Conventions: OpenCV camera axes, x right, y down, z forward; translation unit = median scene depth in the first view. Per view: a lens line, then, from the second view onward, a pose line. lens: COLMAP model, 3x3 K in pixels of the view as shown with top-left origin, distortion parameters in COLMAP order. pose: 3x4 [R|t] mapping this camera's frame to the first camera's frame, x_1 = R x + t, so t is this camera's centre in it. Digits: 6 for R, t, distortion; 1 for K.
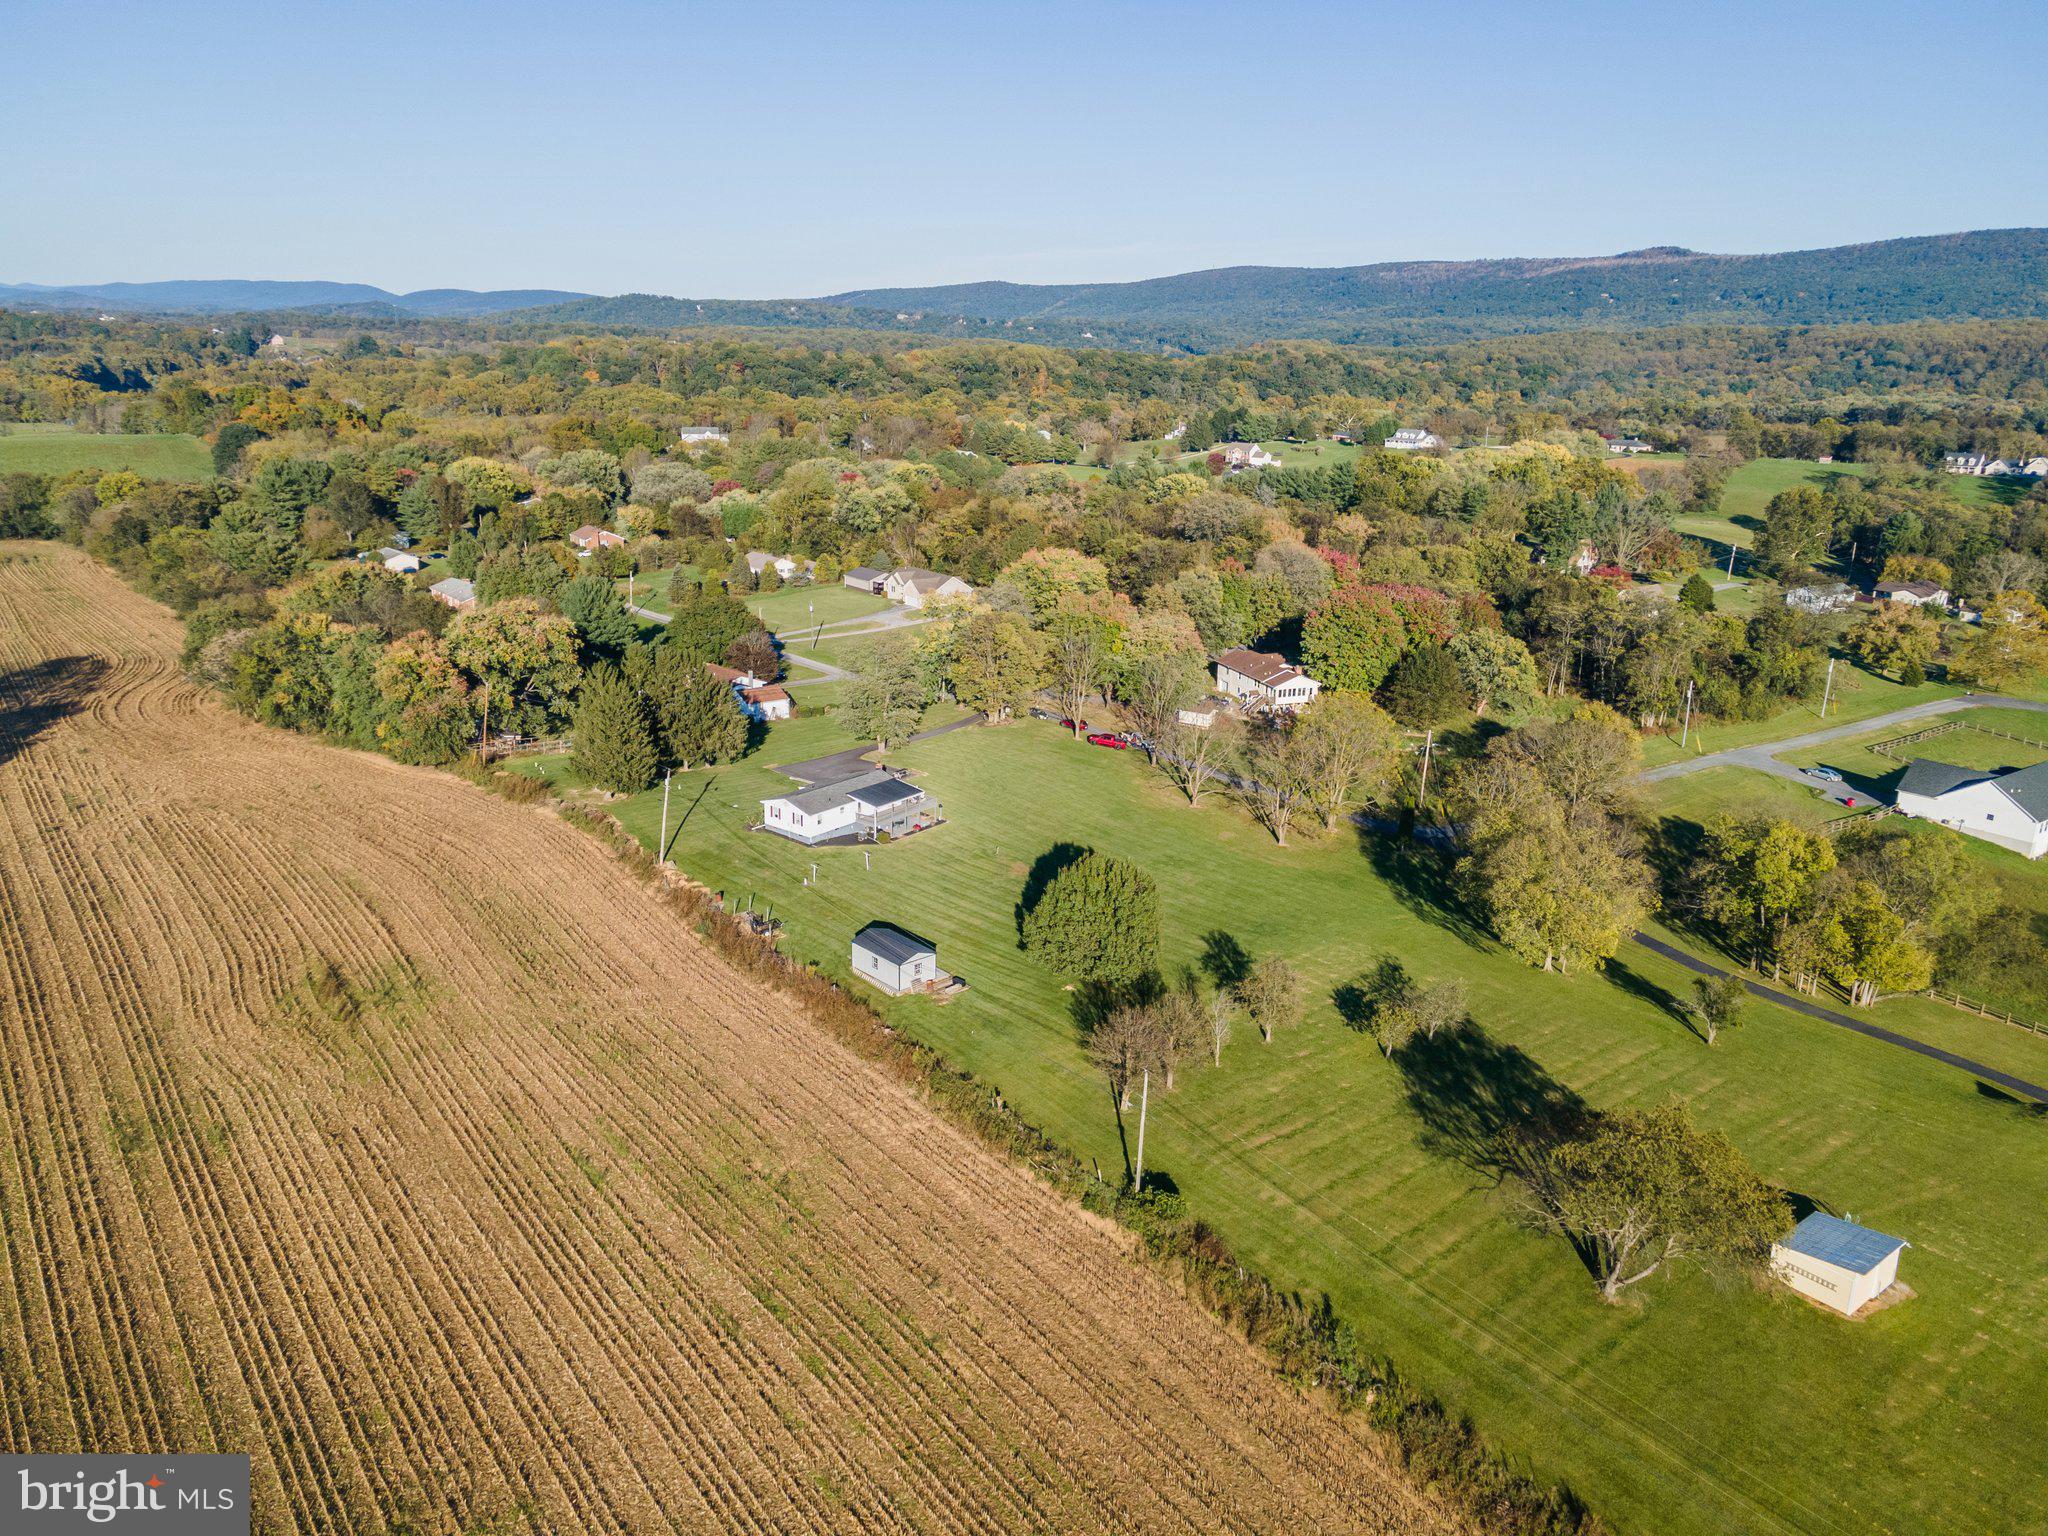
lens RADIAL K [[1505.0, 0, 1024.0], [0, 1505.0, 768.0], [0, 0, 1]] dist [0.014394, 0.070207]
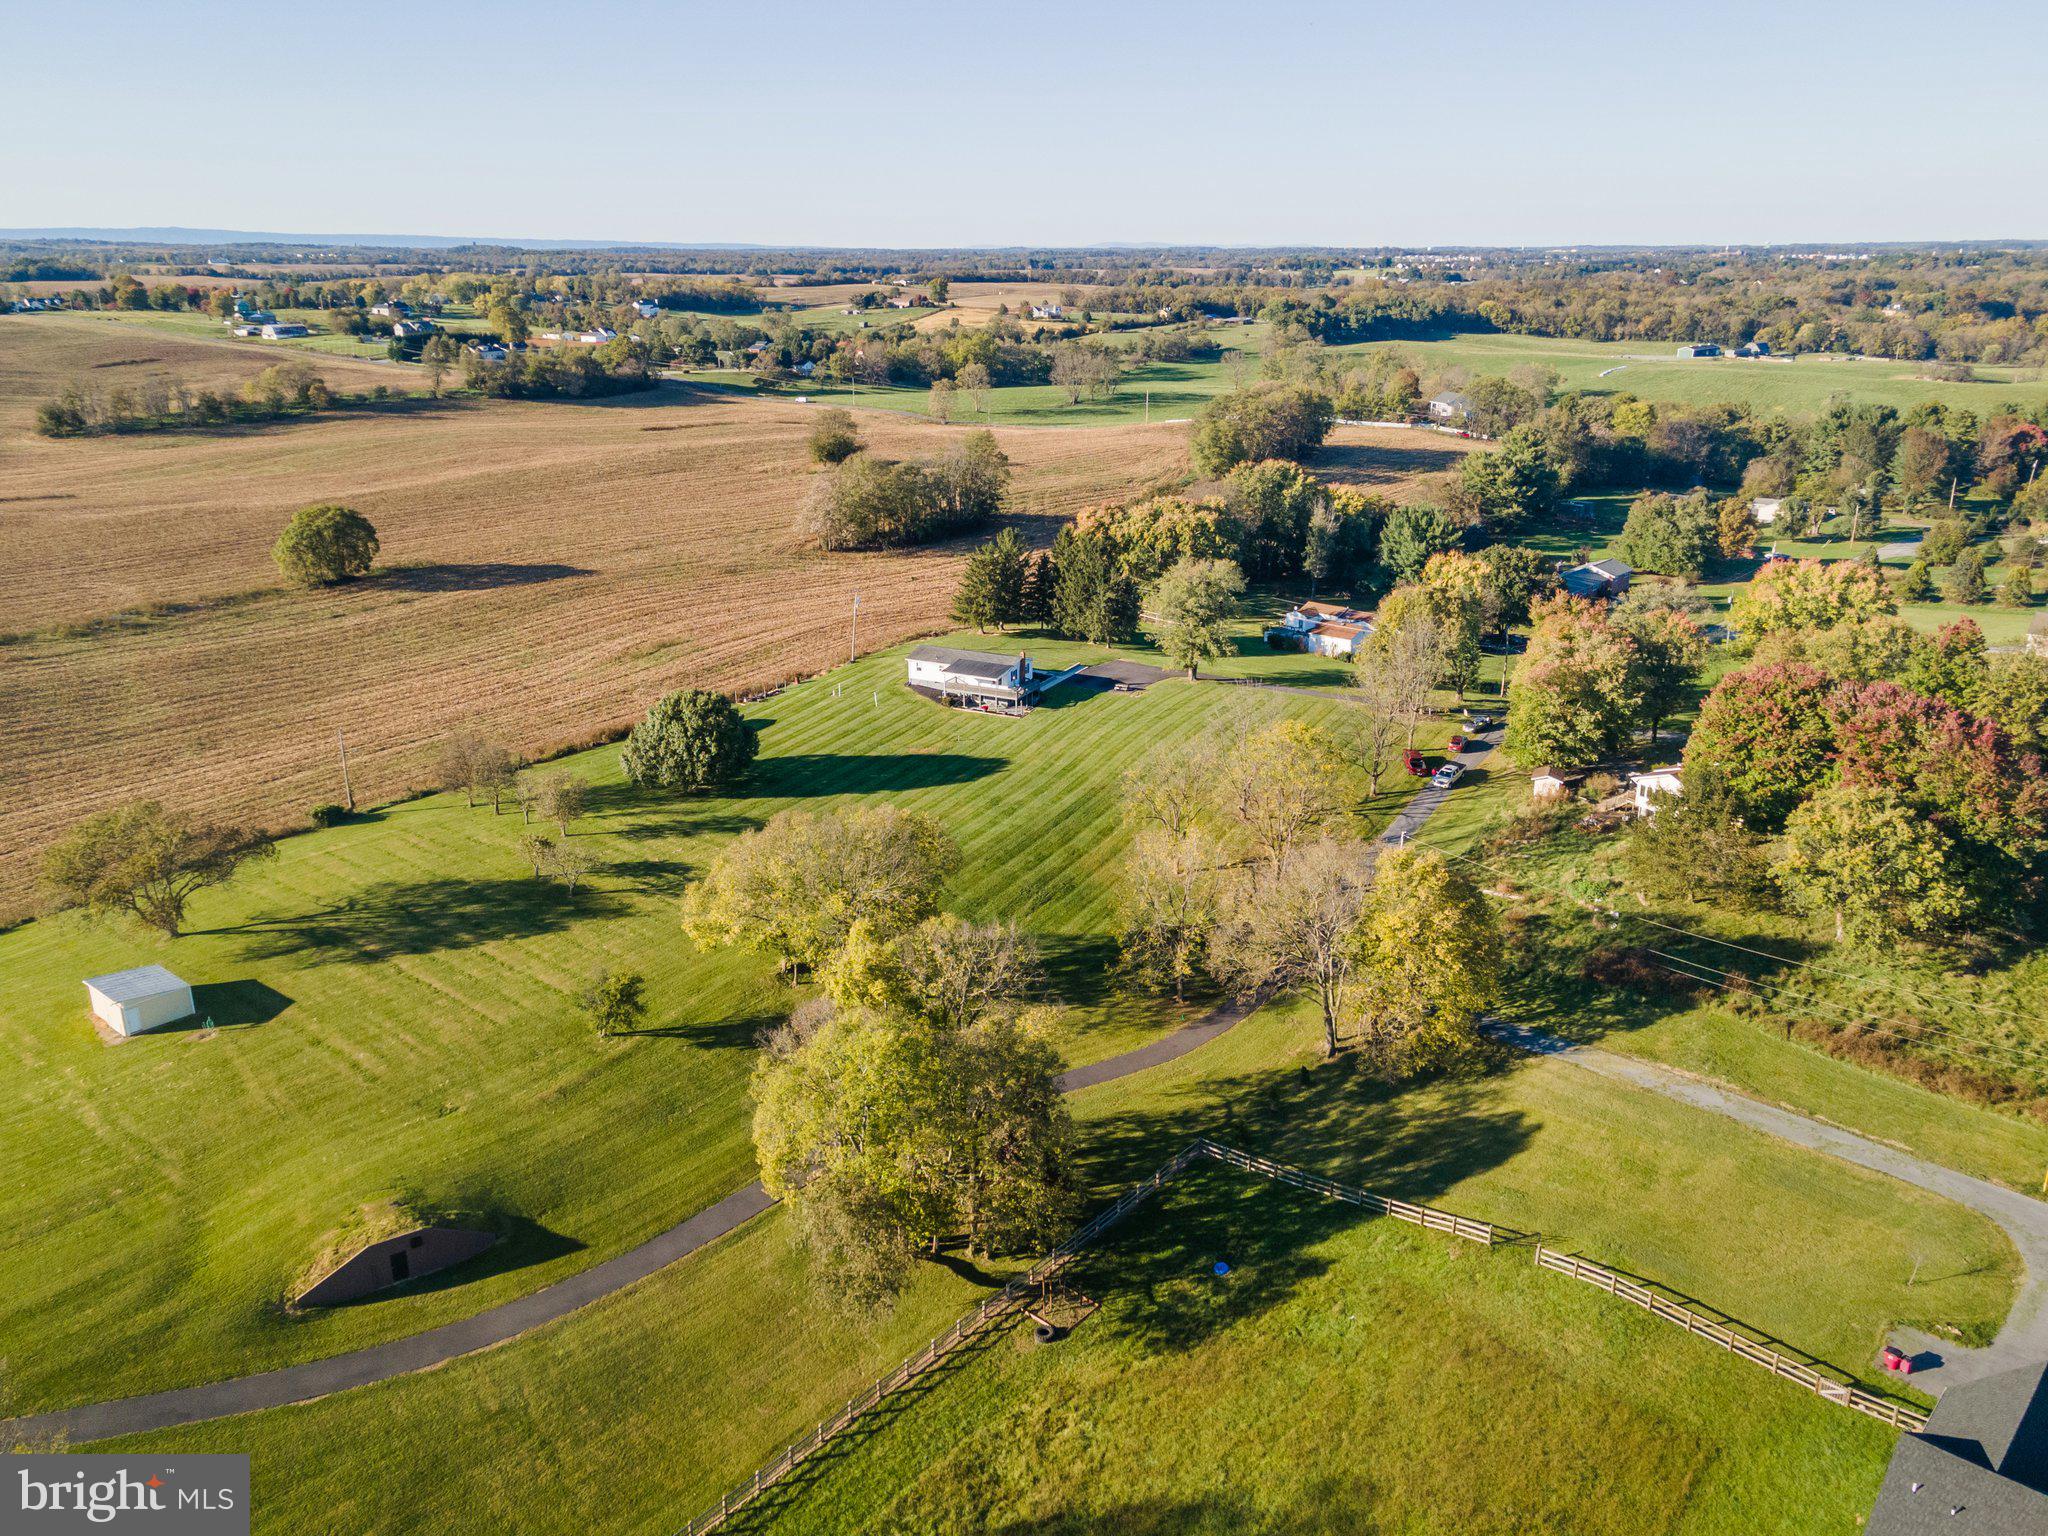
lens RADIAL K [[1509.4, 0, 1027.2], [0, 1509.4, 739.5], [0, 0, 1]] dist [0.002310, 0.065313]
pose [[0.207562, 0.282480, -0.936549, 1.023545], [-0.274421, 0.935769, 0.221426, -0.202073], [0.938942, 0.211049, 0.271748, 0.744287]]
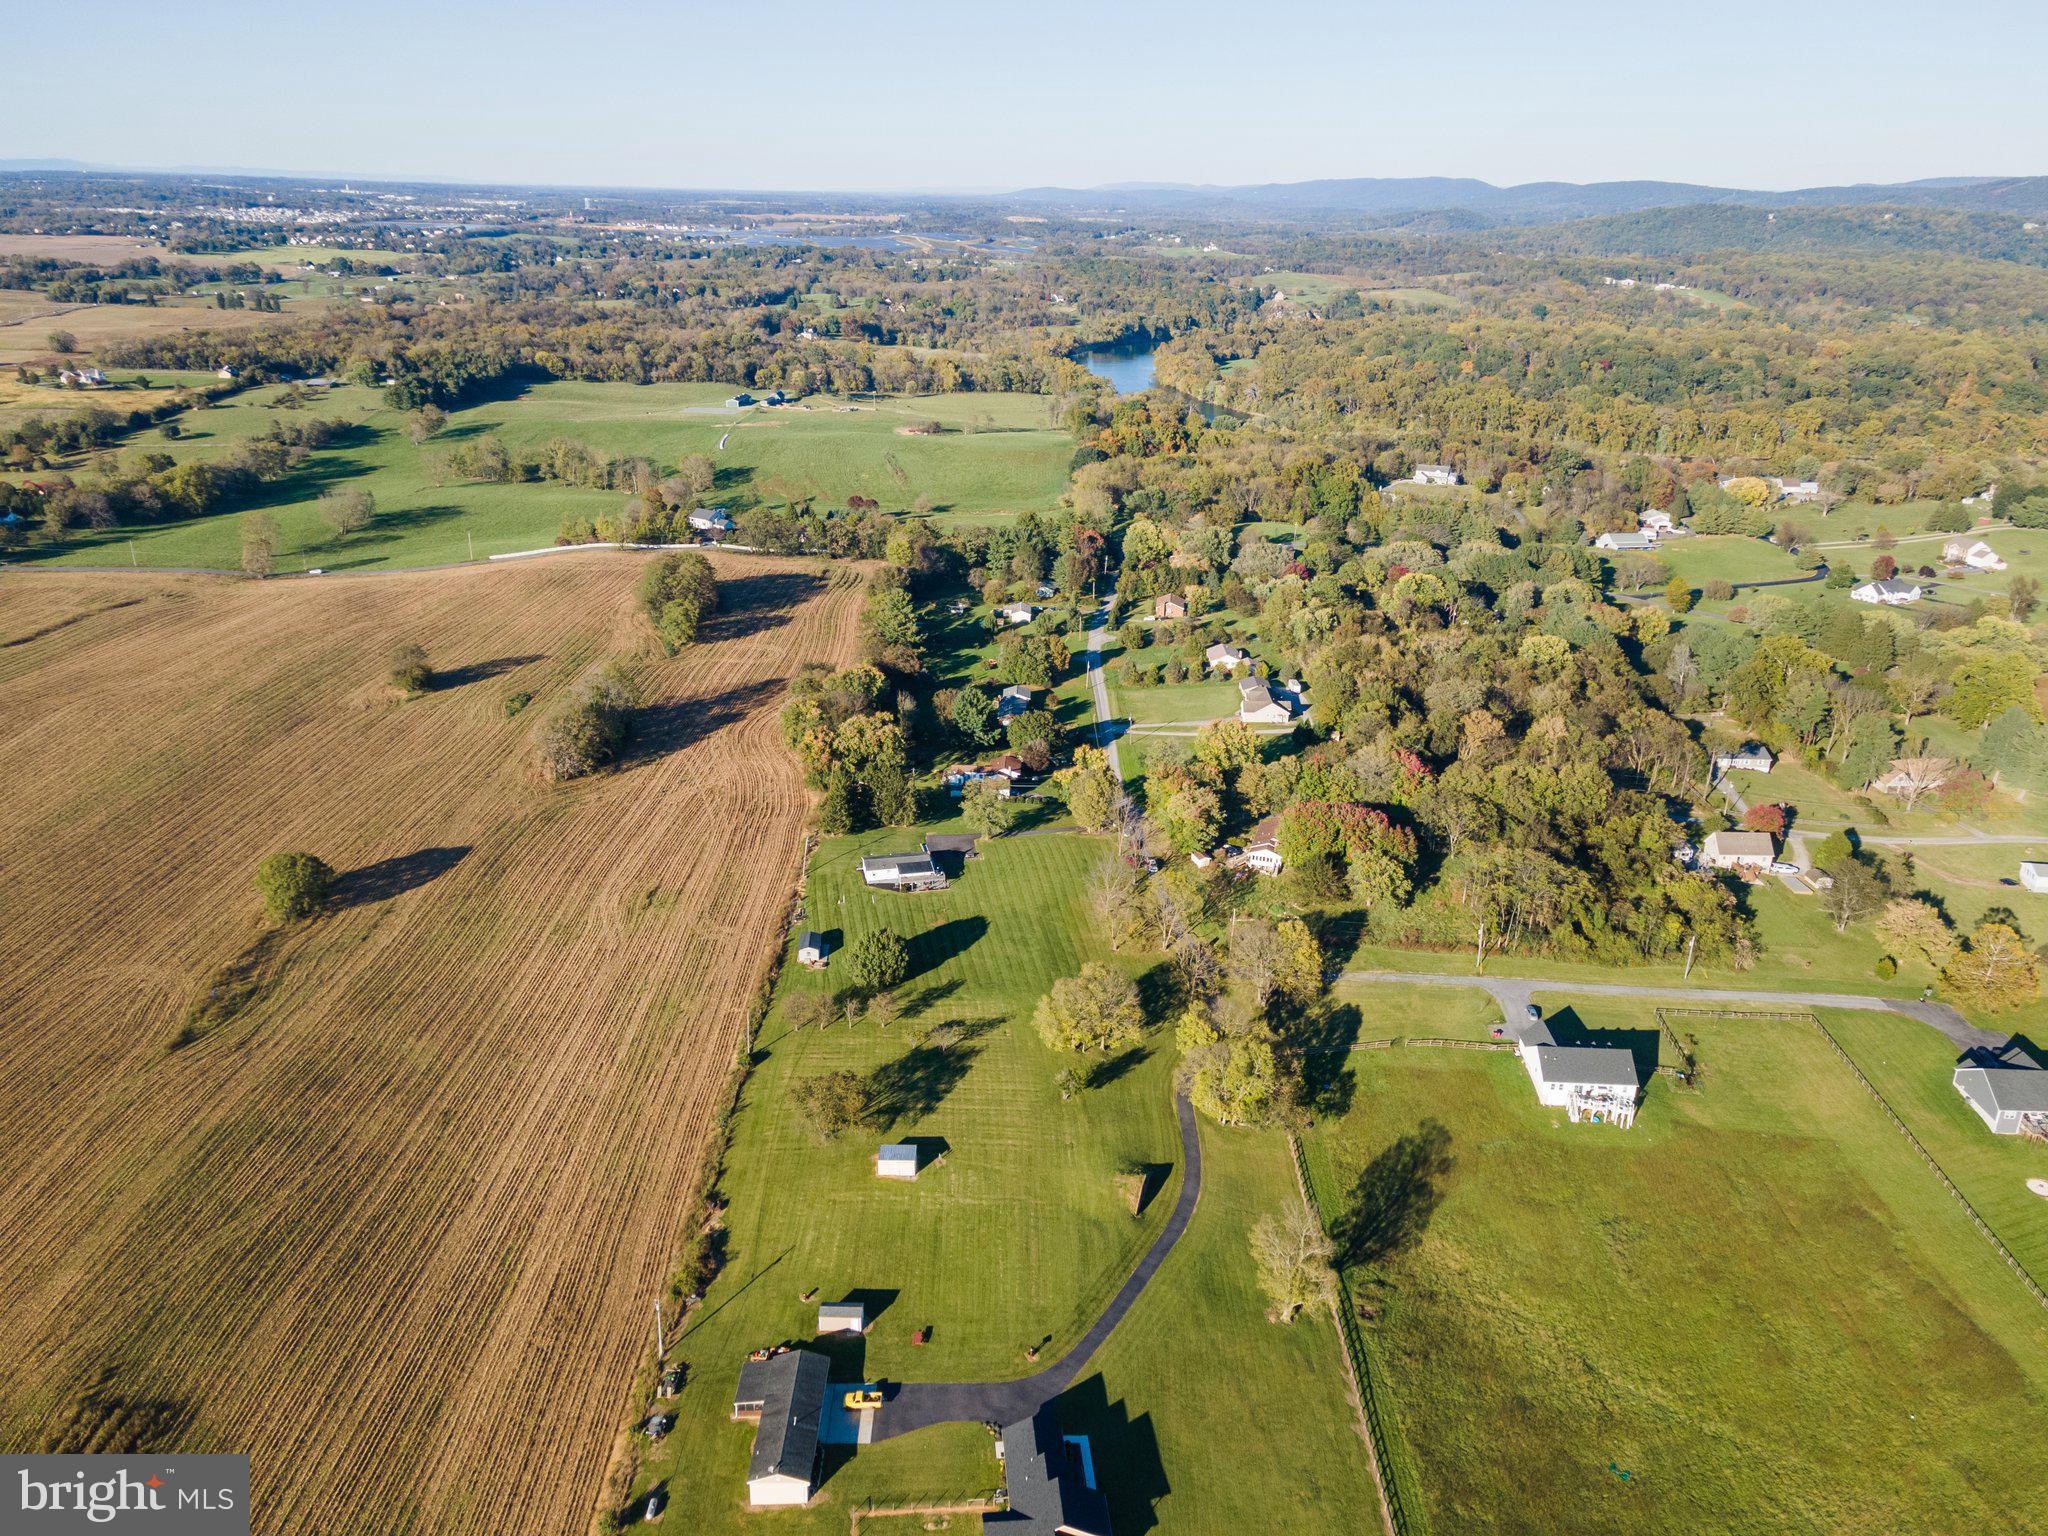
lens RADIAL K [[1443.2, 0, 1008.3], [0, 1443.2, 732.6], [0, 0, 1]] dist [0.014455, 0.063903]
pose [[0.789130, 0.204808, -0.579074, 1.129043], [-0.179998, 0.978490, 0.100783, -0.392462], [0.587260, 0.024701, 0.809022, -0.530714]]
